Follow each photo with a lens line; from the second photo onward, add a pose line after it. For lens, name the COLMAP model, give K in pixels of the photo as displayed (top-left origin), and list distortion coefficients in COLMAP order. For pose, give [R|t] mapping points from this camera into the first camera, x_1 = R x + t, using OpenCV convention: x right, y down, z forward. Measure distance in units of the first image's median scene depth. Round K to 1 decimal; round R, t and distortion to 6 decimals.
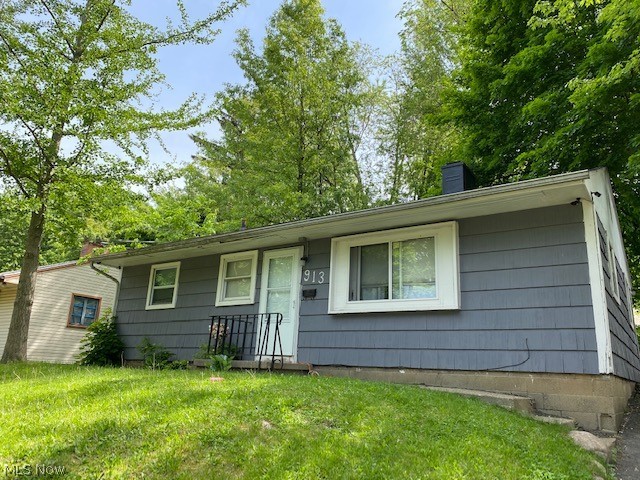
lens RADIAL K [[497.1, 0, 321.9], [0, 497.1, 241.1], [0, 0, 1]] dist [0.069987, -0.030668]
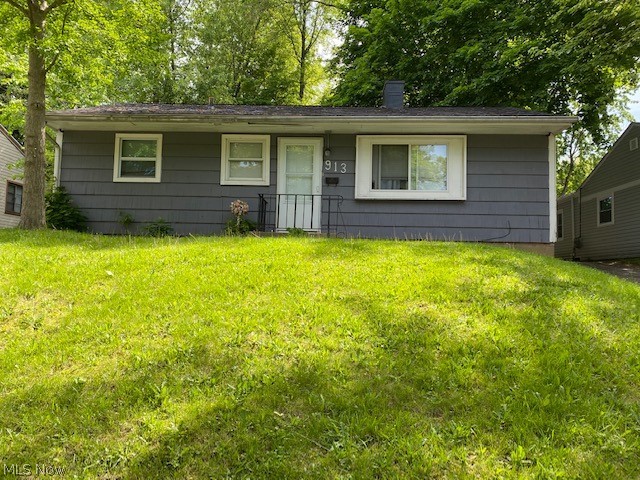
lens RADIAL K [[497.1, 0, 320.3], [0, 497.1, 238.9], [0, 0, 1]] dist [0.069987, -0.030668]
pose [[0.853046, 0.017506, 0.521543, -0.649134], [-0.124706, 0.977318, 0.171167, 0.042371], [-0.506717, -0.211053, 0.835880, 0.004291]]
